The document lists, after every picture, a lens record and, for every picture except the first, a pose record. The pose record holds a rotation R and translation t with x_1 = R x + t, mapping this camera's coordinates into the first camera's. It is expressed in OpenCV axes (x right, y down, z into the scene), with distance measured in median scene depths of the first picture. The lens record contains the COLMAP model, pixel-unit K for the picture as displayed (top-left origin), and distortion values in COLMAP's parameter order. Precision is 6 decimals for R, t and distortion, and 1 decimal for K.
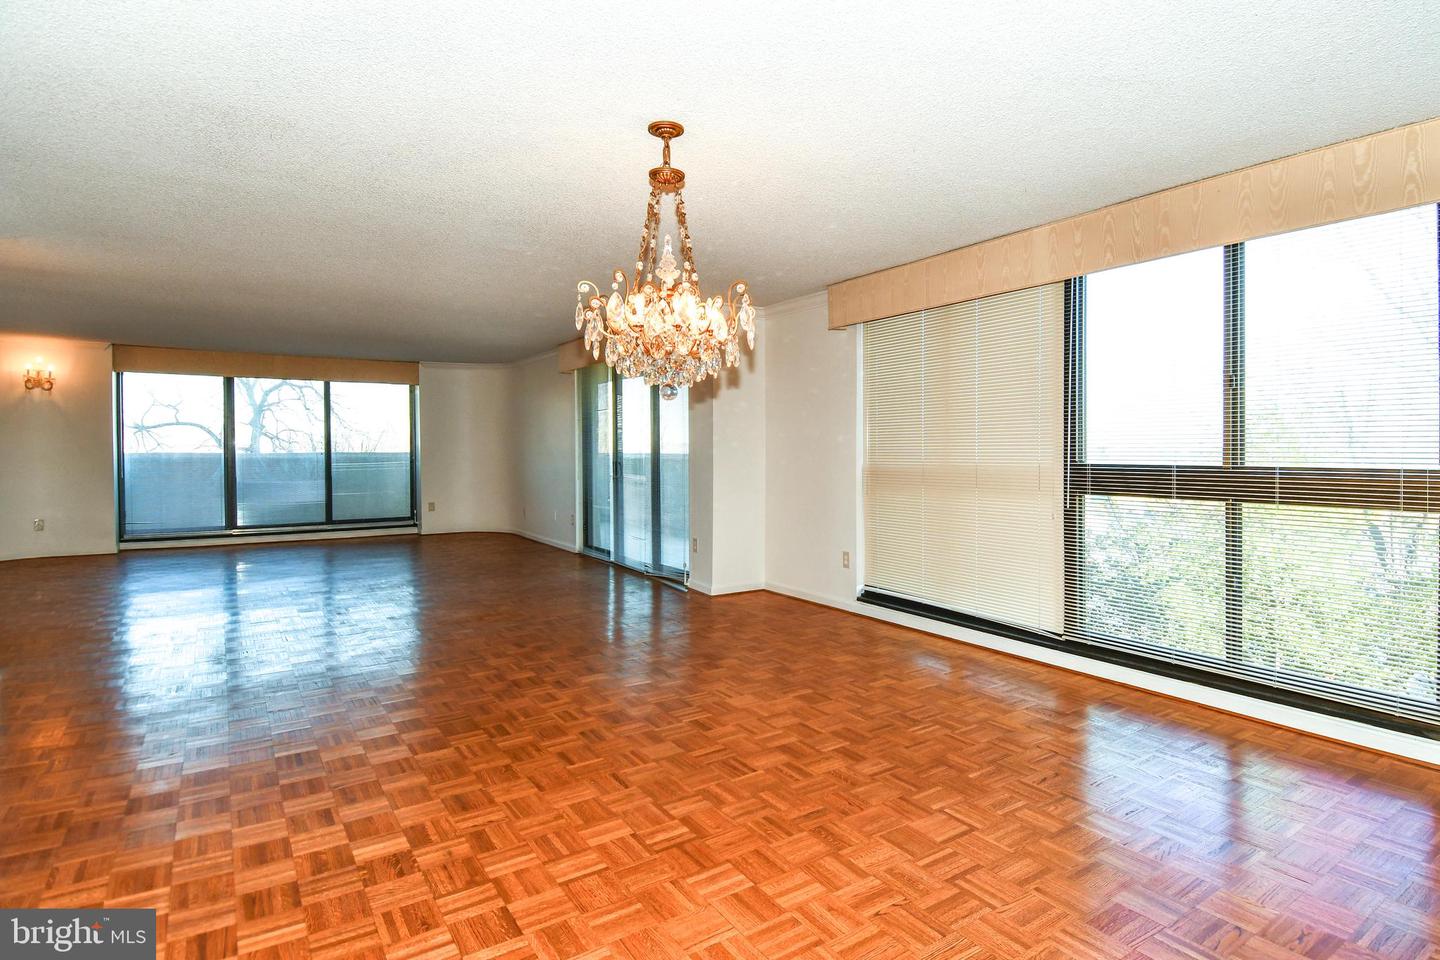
lens RADIAL K [[754.9, 0, 735.3], [0, 754.9, 460.0], [0, 0, 1]] dist [0.046107, -0.041546]
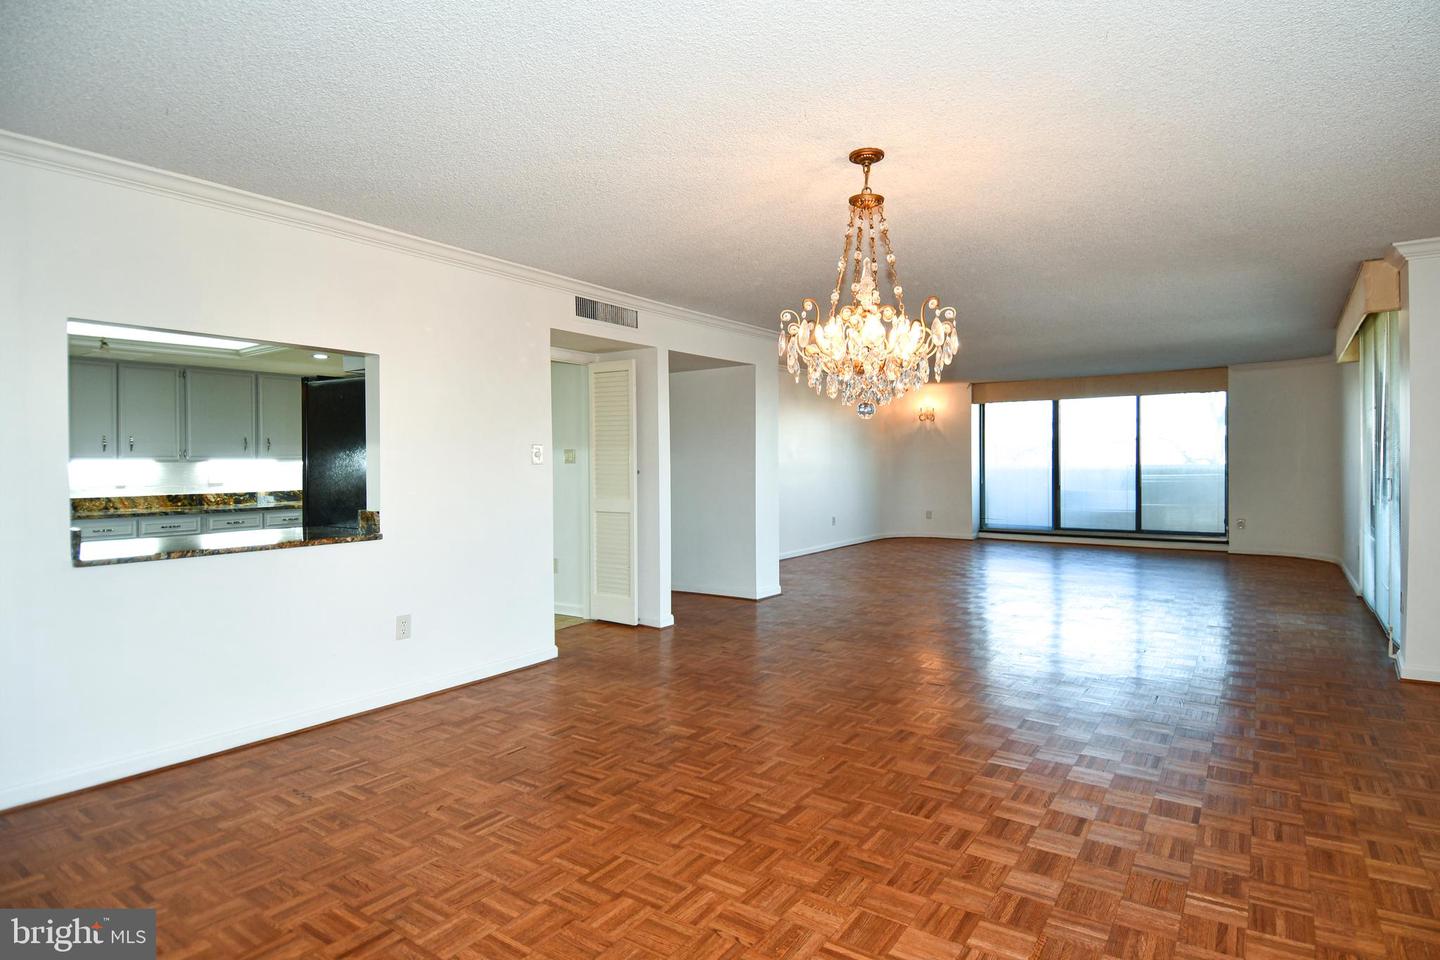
lens RADIAL K [[750.2, 0, 766.6], [0, 750.2, 455.0], [0, 0, 1]] dist [0.040330, -0.044012]
pose [[0.384316, -0.012277, -0.923120, 0.664976], [-0.006456, 0.999851, -0.015986, -0.007544], [0.923179, 0.012103, 0.384180, 0.394079]]
